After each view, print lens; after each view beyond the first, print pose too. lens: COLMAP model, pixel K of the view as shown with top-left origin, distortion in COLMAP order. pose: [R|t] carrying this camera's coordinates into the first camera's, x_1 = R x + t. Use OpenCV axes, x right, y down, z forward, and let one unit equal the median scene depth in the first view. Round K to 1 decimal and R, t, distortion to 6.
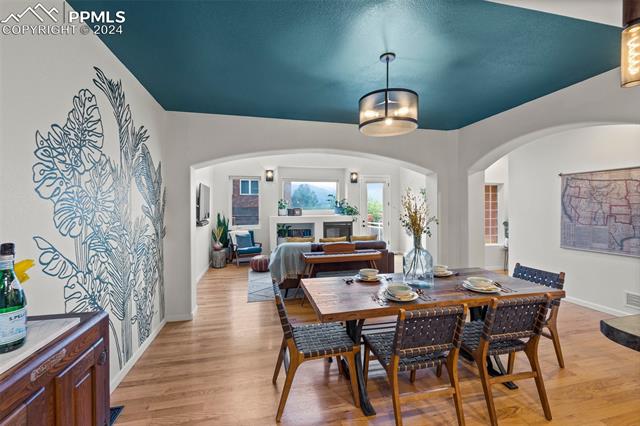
lens RADIAL K [[274.2, 0, 318.9], [0, 274.2, 209.1], [0, 0, 1]] dist [0.004683, 0.001020]
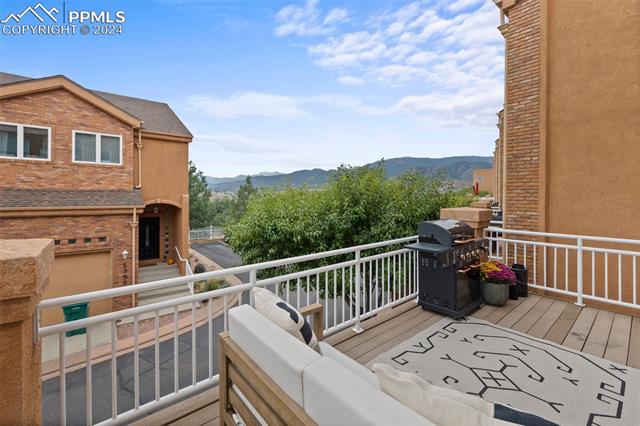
lens RADIAL K [[274.2, 0, 312.5], [0, 274.2, 193.9], [0, 0, 1]] dist [0.004683, 0.001020]
pose [[0.890079, 0.010879, 0.455676, -0.475658], [-0.005539, 0.999899, -0.013051, 0.016851], [-0.455772, 0.009093, 0.890050, 1.379344]]
